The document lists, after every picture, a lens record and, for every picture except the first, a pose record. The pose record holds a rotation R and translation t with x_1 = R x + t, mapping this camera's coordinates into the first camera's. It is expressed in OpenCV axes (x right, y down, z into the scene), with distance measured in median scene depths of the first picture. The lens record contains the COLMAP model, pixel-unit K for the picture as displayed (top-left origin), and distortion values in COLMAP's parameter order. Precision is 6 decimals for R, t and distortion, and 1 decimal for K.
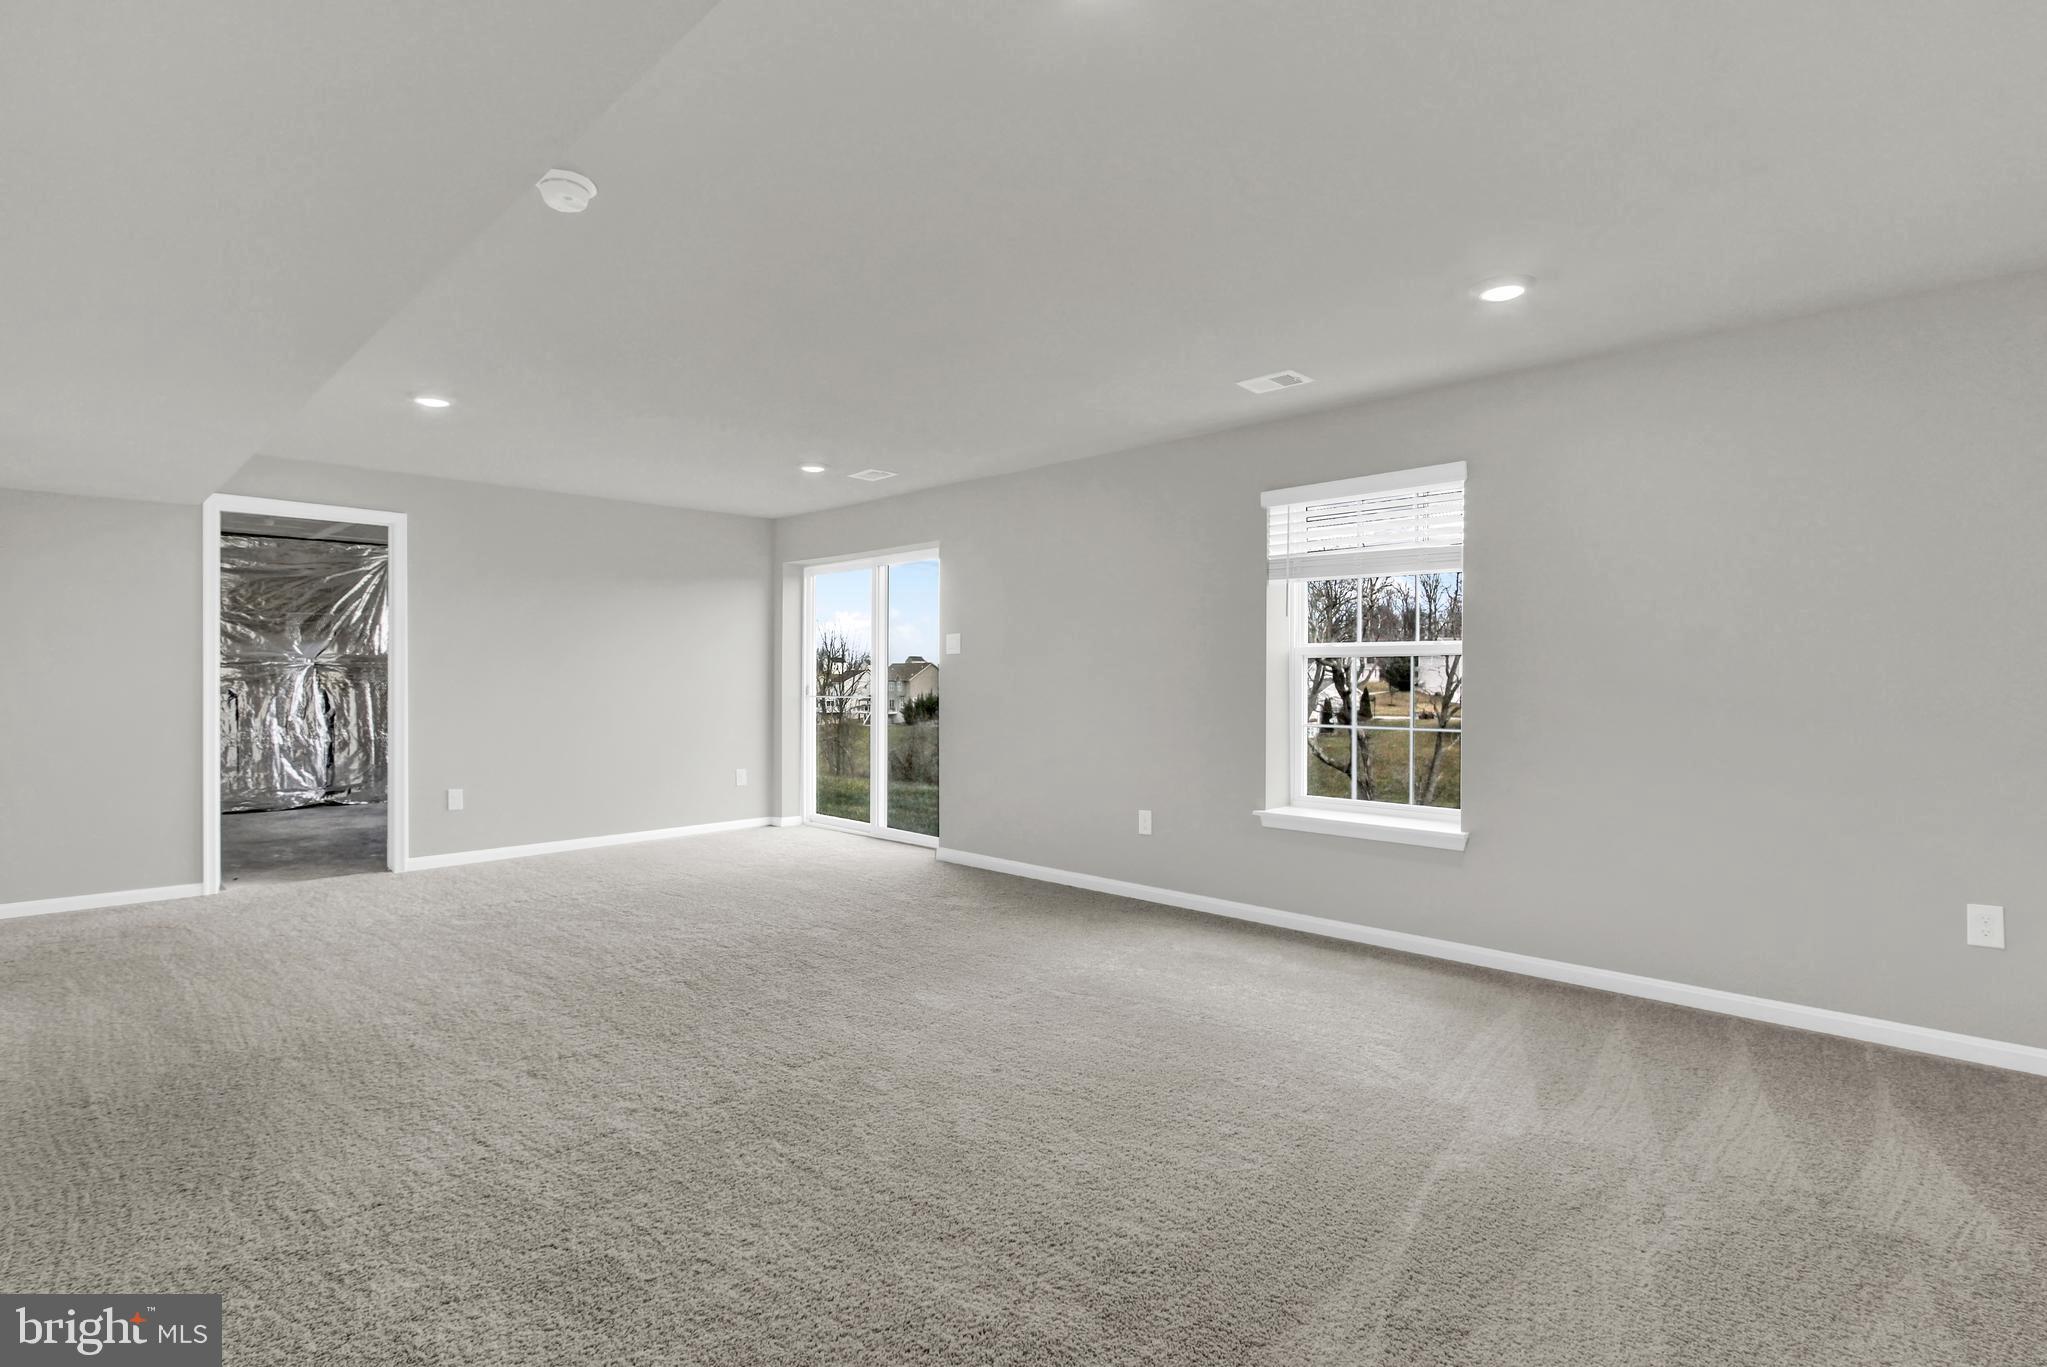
lens RADIAL K [[986.4, 0, 1021.9], [0, 986.4, 692.7], [0, 0, 1]] dist [-0.014254, 0.000239]
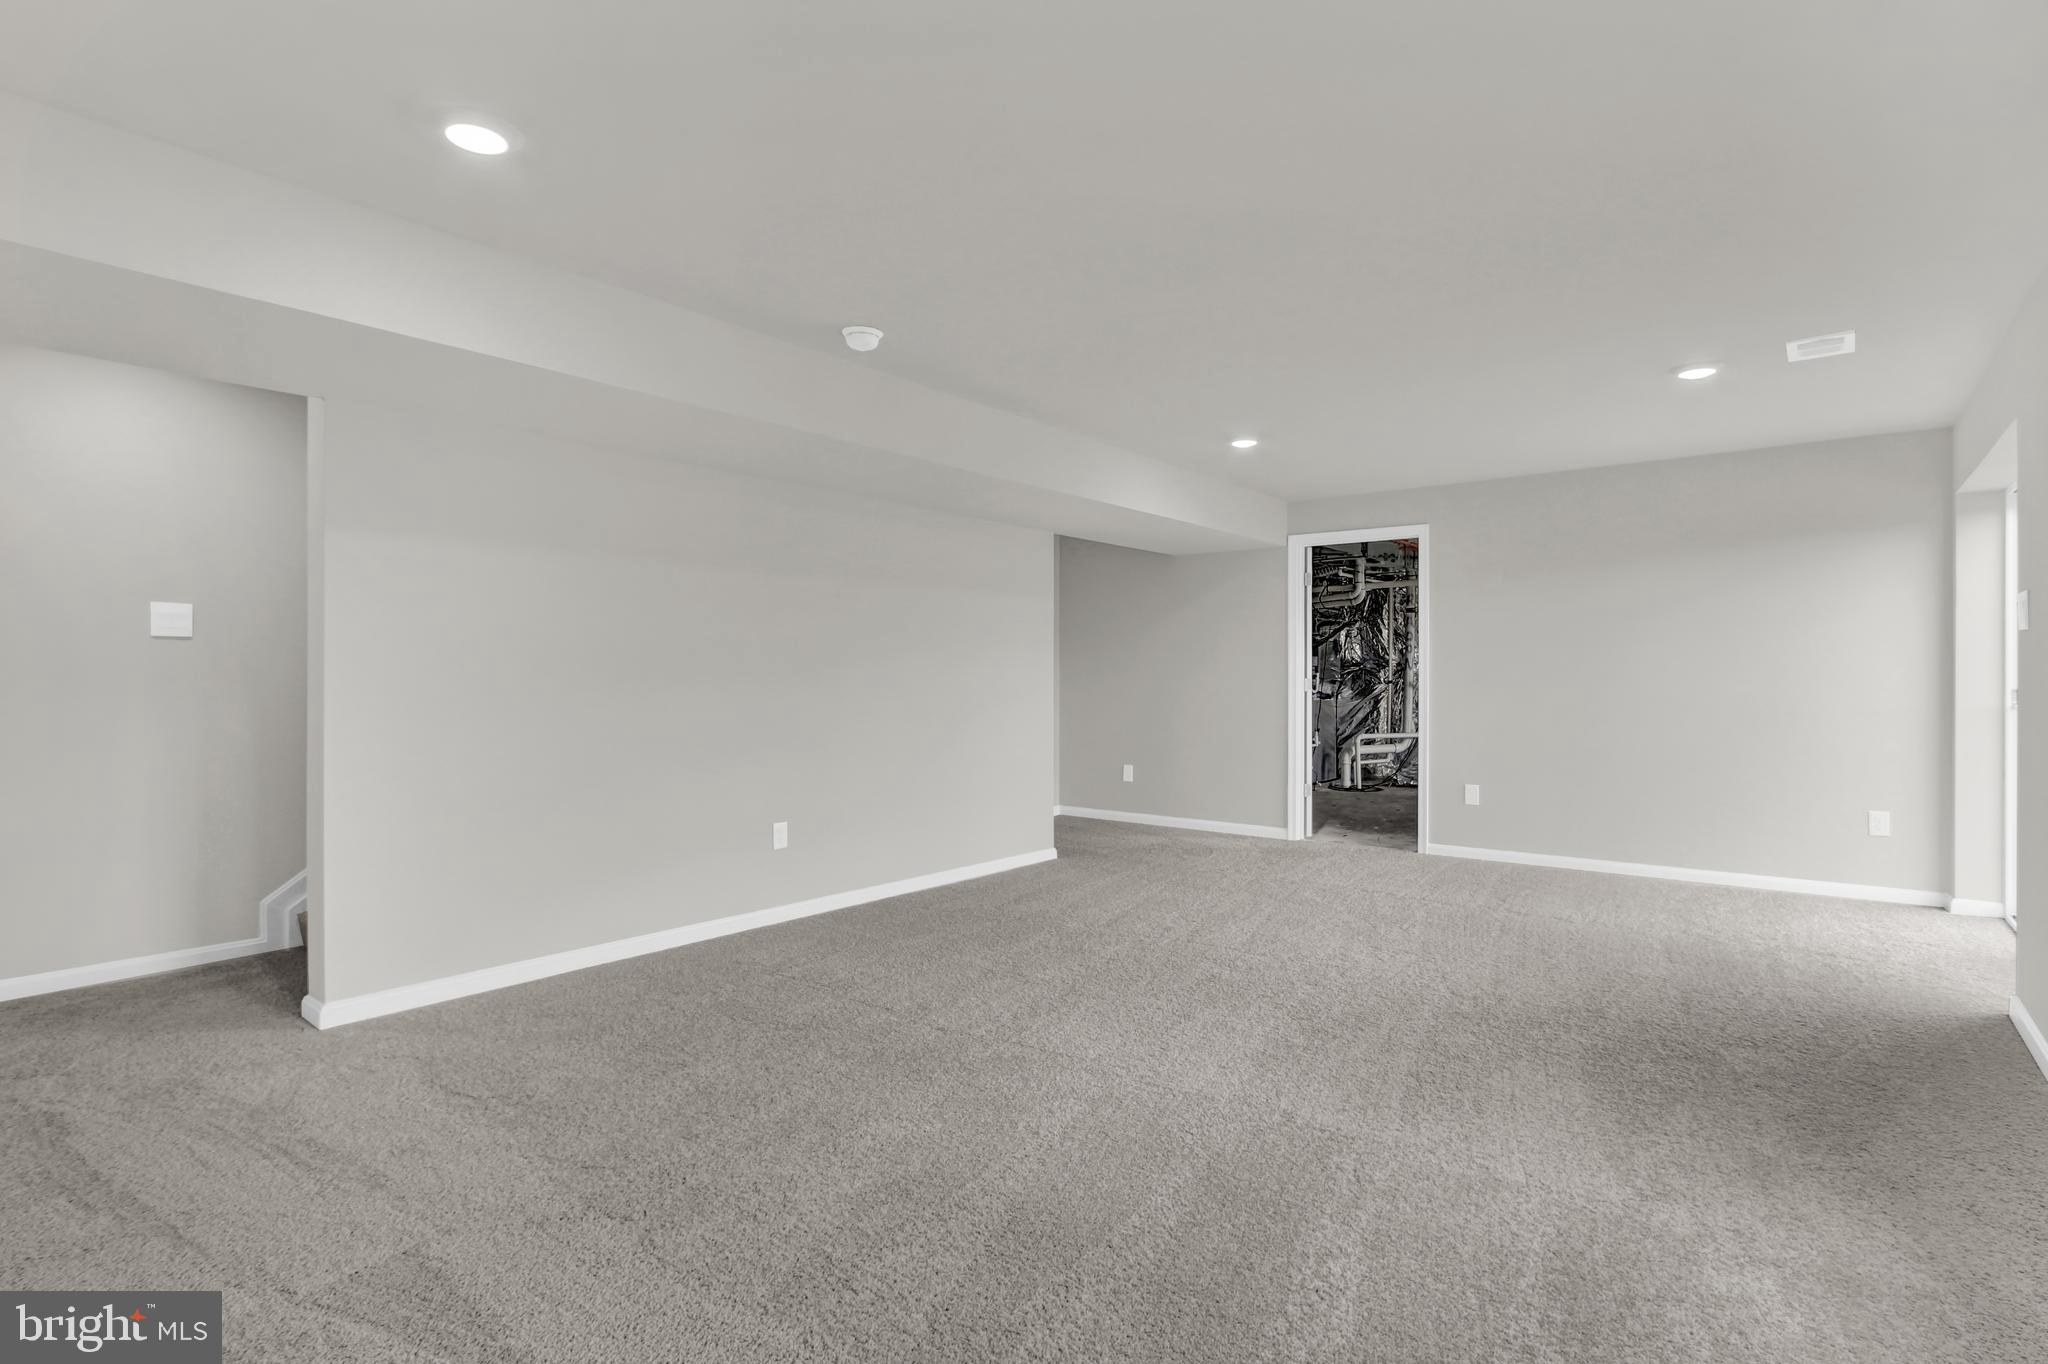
lens RADIAL K [[986.9, 0, 1022.4], [0, 986.9, 691.2], [0, 0, 1]] dist [-0.014254, 0.000239]
pose [[0.104810, 0.013322, -0.994403, 0.435211], [-0.013361, 0.999839, 0.011986, -0.005742], [0.994403, 0.012030, 0.104971, 0.475313]]
